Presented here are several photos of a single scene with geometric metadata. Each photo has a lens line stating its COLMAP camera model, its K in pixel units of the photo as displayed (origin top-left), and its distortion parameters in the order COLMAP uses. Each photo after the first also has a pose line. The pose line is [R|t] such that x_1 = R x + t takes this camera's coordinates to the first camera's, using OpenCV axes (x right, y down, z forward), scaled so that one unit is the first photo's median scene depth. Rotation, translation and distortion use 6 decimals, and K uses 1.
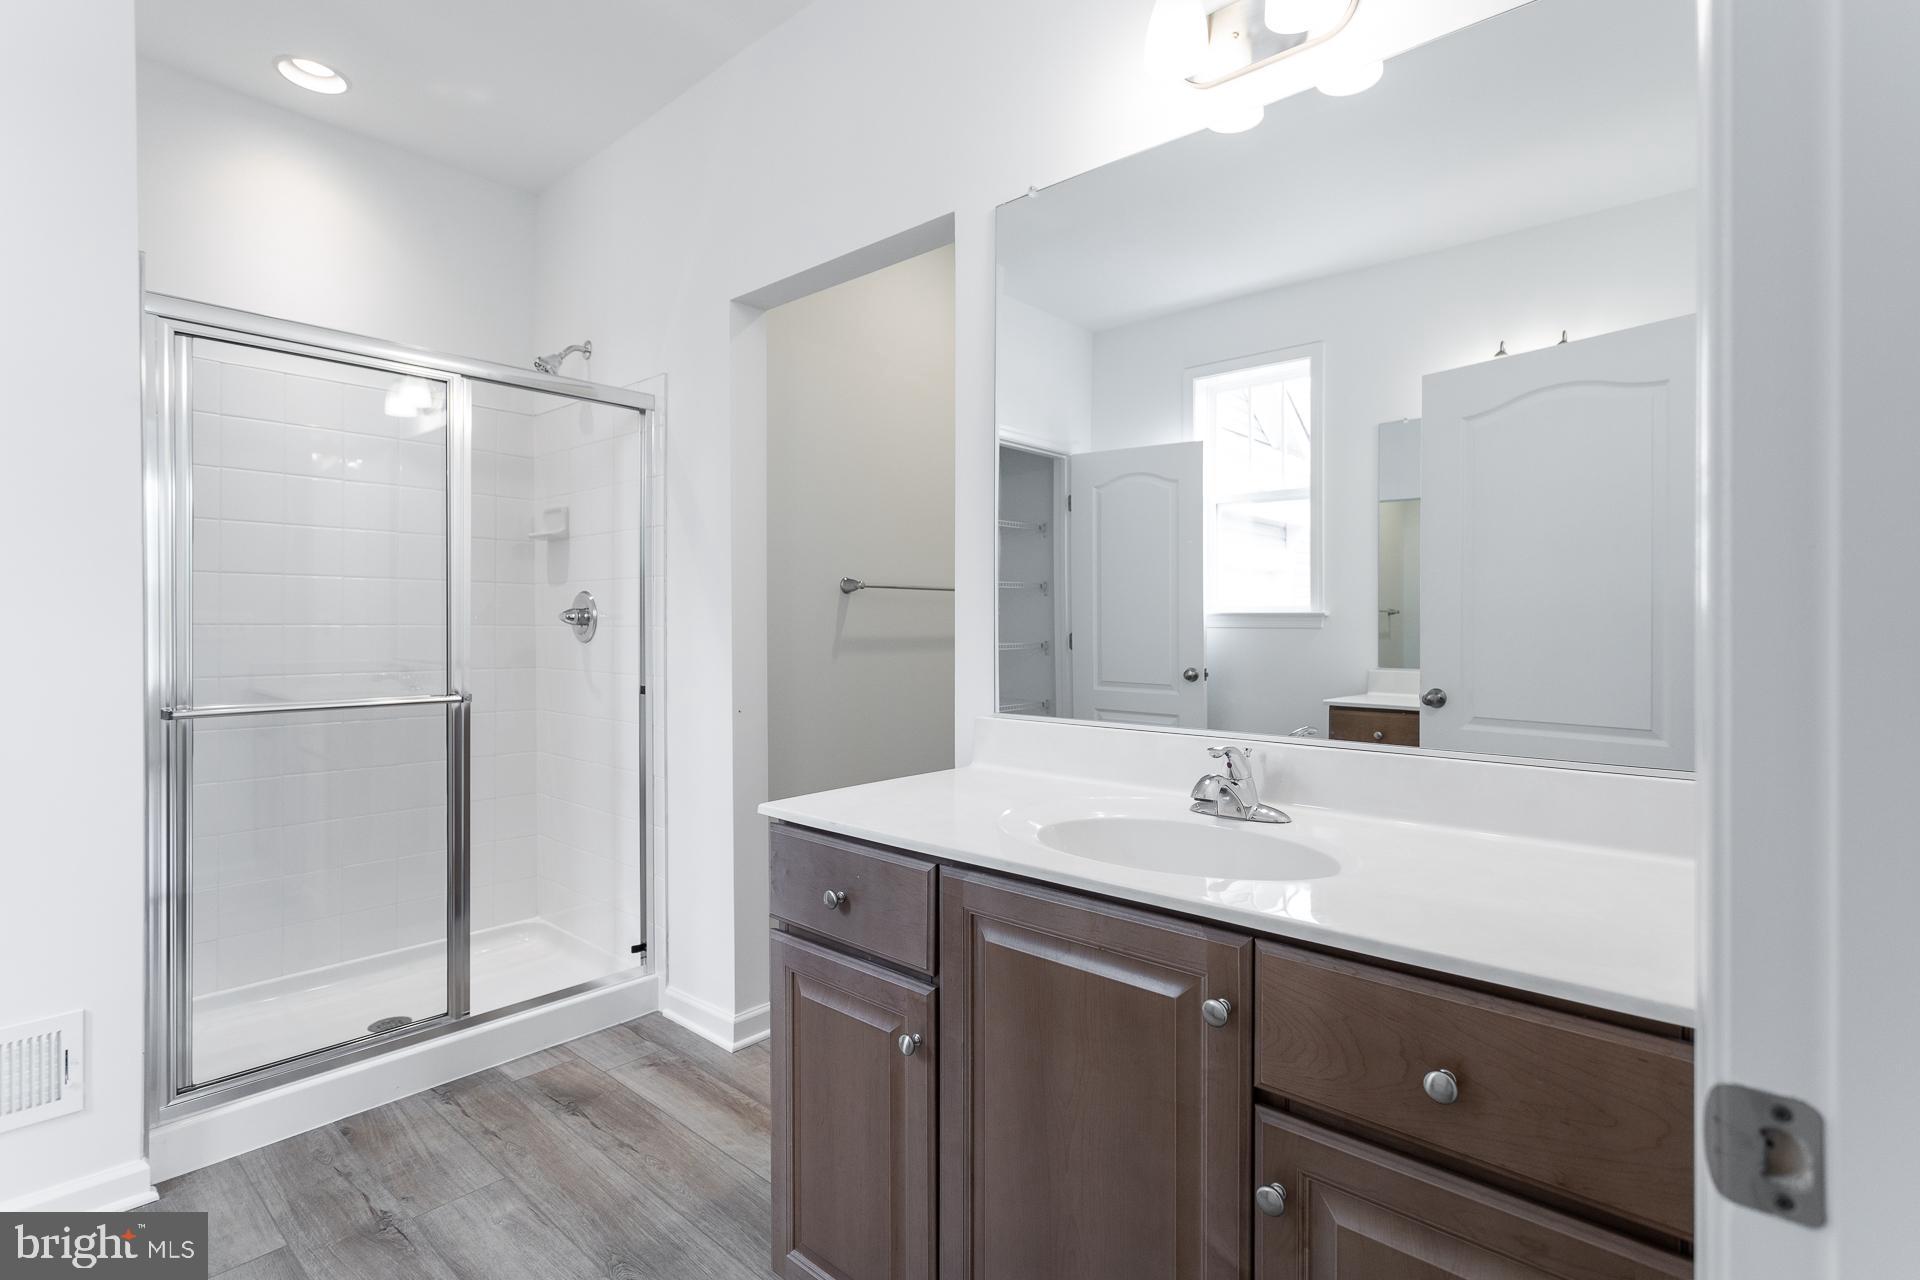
lens RADIAL K [[917.5, 0, 953.5], [0, 917.5, 629.2], [0, 0, 1]] dist [-0.000159, -0.000137]
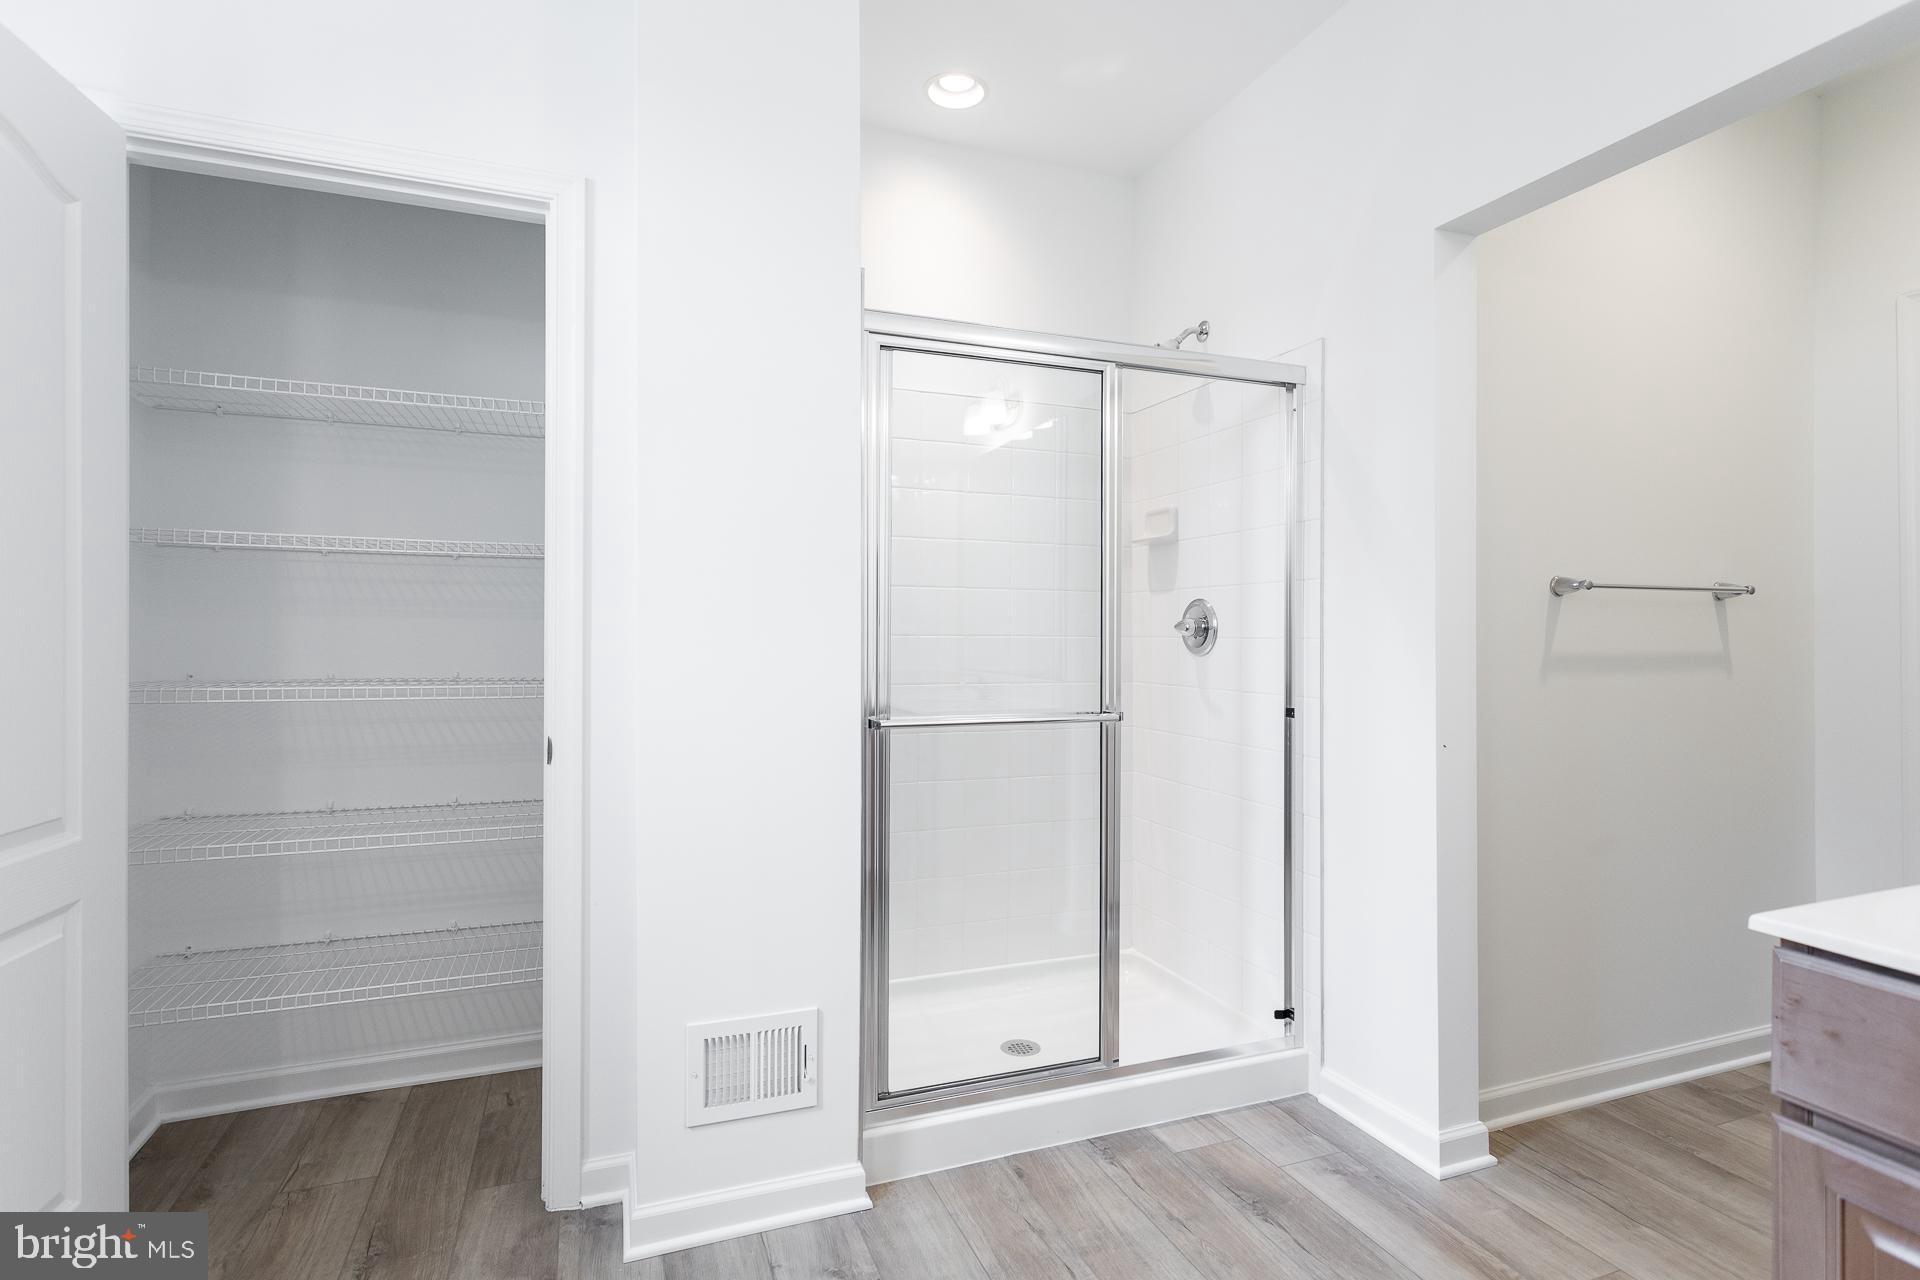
lens RADIAL K [[917.5, 0, 958.5], [0, 917.5, 636.2], [0, 0, 1]] dist [-0.000159, -0.000137]
pose [[0.895133, 0.002472, -0.445792, -0.263472], [-0.004717, 0.999981, -0.003926, -0.000157], [0.445774, 0.005617, 0.895128, 0.109398]]
